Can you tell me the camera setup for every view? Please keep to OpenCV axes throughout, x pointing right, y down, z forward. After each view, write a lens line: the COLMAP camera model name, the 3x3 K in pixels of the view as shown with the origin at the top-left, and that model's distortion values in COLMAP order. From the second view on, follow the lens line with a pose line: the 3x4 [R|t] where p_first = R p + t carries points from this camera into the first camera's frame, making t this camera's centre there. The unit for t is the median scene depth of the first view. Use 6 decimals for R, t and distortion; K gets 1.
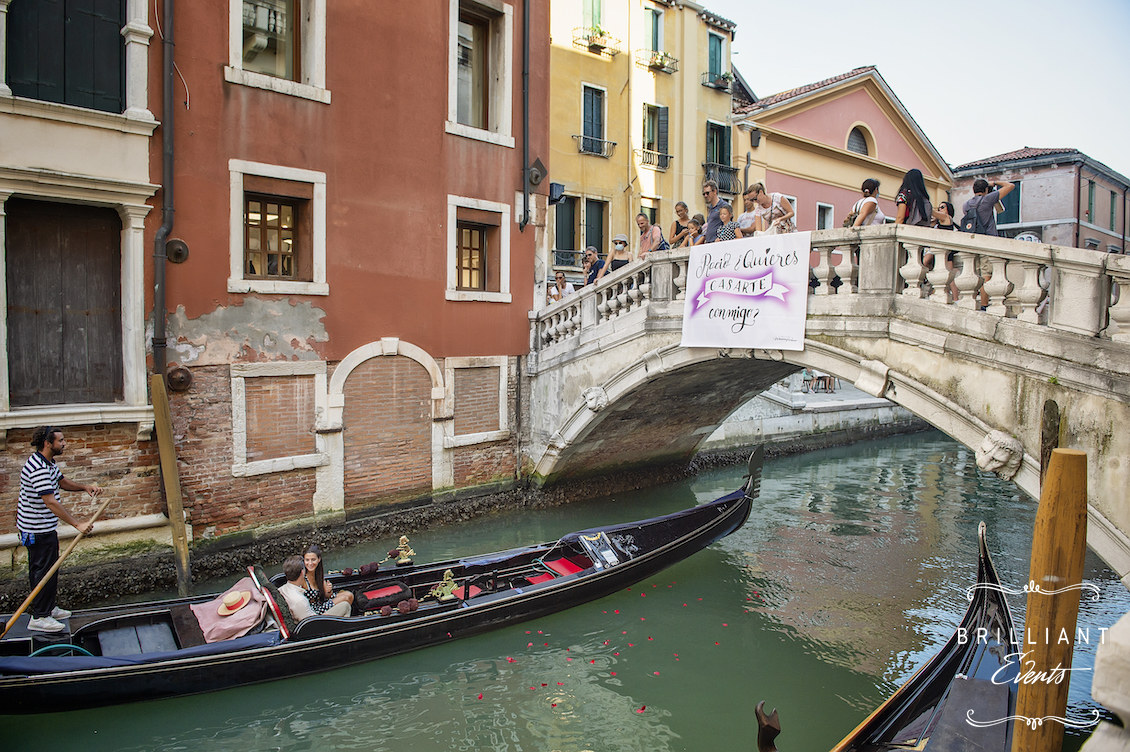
lens RADIAL K [[783.9, 0, 564.0], [0, 783.9, 373.4], [0, 0, 1]] dist [-0.046561, -0.004785]
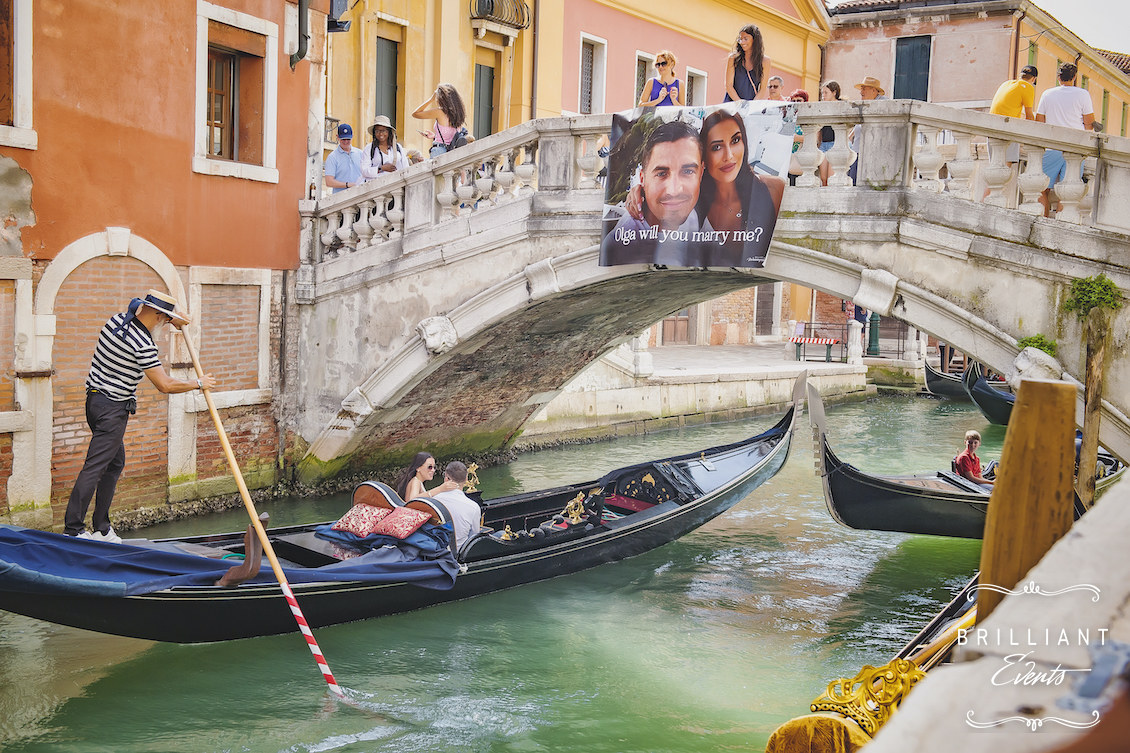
lens RADIAL K [[1543.0, 0, 565.3], [0, 1543.0, 377.9], [0, 0, 1]] dist [0.149514, 0.000000]
pose [[0.940191, 0.007389, 0.340569, -0.309785], [-0.010602, 0.999915, 0.007575, 0.059252], [-0.340484, -0.010733, 0.940189, -0.275105]]
